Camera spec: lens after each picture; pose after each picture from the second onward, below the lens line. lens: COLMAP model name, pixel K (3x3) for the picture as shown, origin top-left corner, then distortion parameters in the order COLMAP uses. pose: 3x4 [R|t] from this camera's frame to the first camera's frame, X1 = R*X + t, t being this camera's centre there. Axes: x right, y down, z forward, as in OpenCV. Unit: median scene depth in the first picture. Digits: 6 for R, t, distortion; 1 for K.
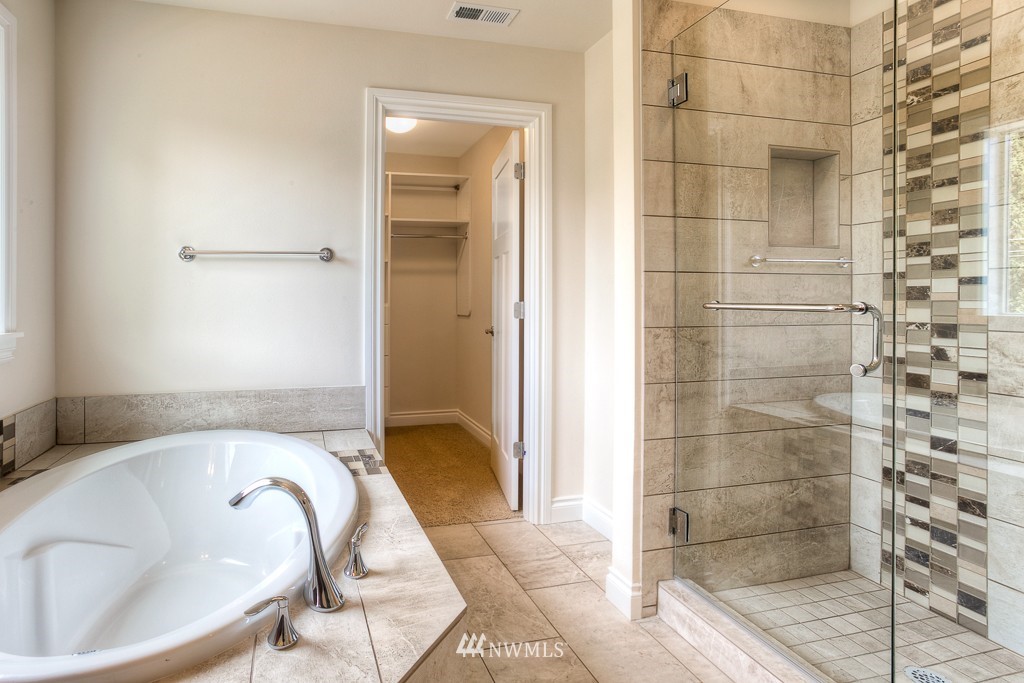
lens RADIAL K [[519.2, 0, 421.1], [0, 519.2, 291.4], [0, 0, 1]] dist [-0.054800, 0.031346]
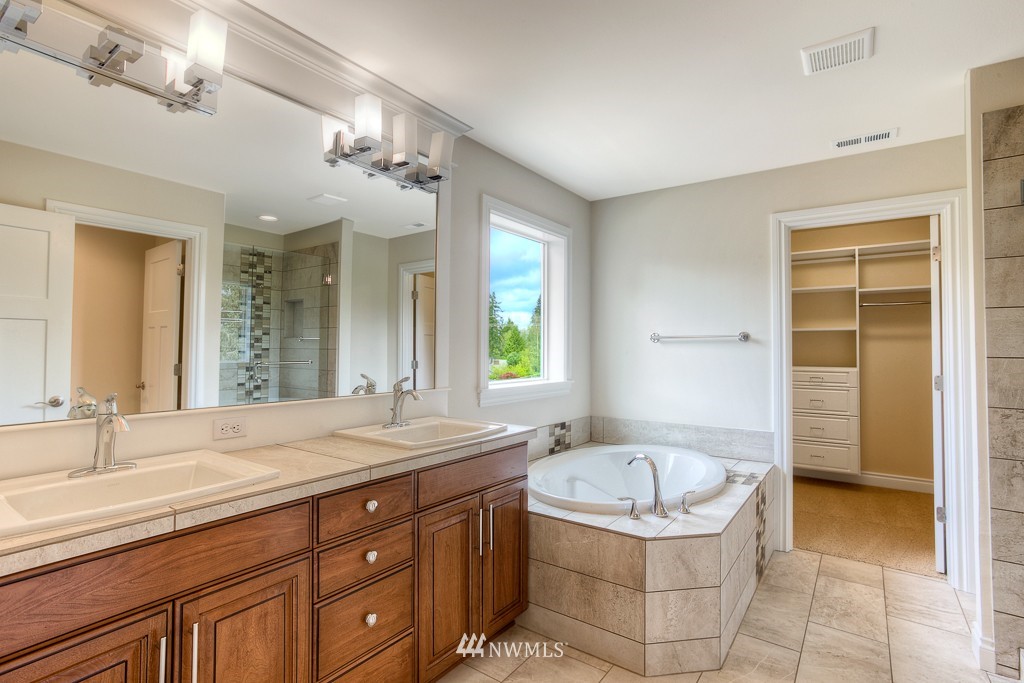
lens RADIAL K [[499.4, 0, 512.7], [0, 499.4, 351.6], [0, 0, 1]] dist [-0.063864, 0.027008]
pose [[0.652145, 0.013866, -0.757968, 0.474505], [0.000708, 0.999821, 0.018900, -0.061825], [0.758094, -0.012862, 0.652018, -0.406311]]
